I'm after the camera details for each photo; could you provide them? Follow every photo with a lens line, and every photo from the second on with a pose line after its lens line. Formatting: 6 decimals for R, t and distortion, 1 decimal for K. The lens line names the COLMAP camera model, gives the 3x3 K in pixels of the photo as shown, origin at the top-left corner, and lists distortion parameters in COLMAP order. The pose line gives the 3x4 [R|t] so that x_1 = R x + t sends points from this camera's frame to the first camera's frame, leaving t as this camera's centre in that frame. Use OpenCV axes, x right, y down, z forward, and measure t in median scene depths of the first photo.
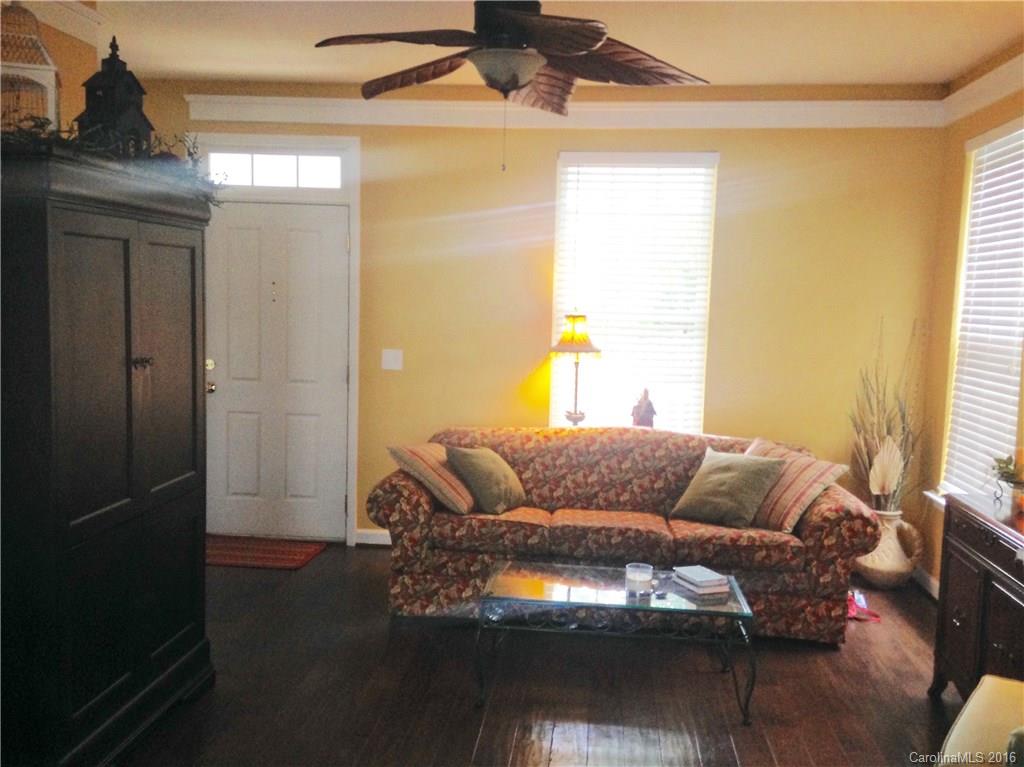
lens RADIAL K [[976.6, 0, 512.0], [0, 976.6, 383.5], [0, 0, 1]] dist [0.175174, -0.379552]
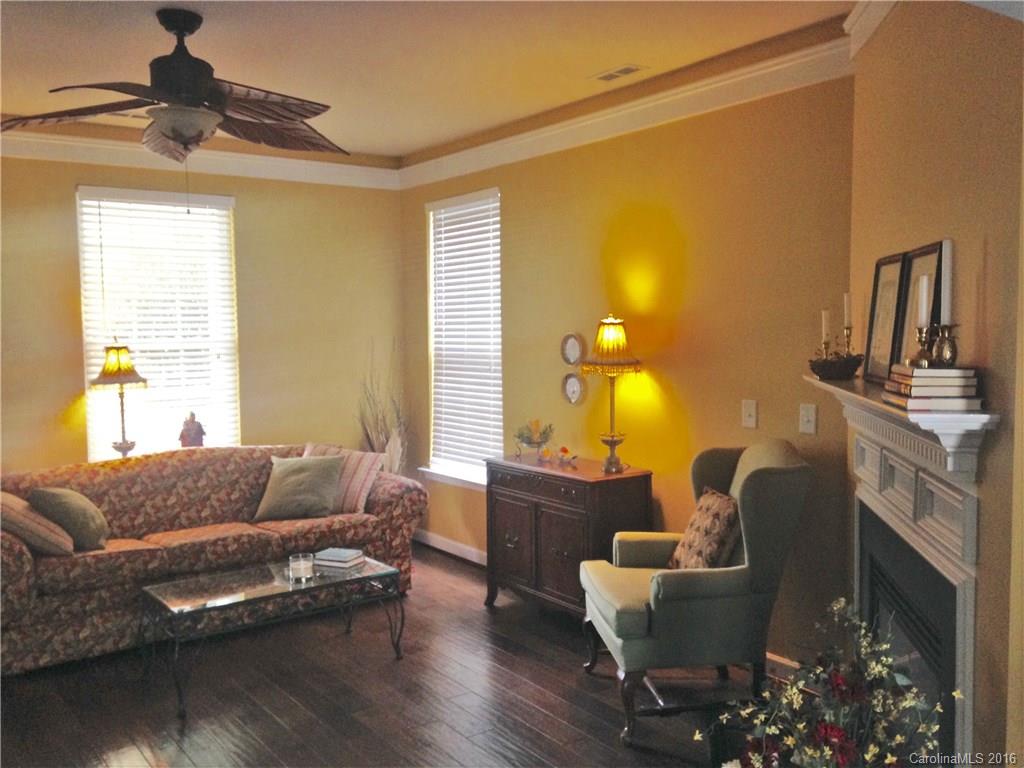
lens RADIAL K [[976.6, 0, 512.0], [0, 976.6, 384.0], [0, 0, 1]] dist [0.175174, -0.379552]
pose [[0.718859, -0.075299, 0.691066, -0.405576], [0.093246, 0.995577, 0.011483, -0.005727], [-0.688874, 0.056184, 0.722701, -0.024365]]
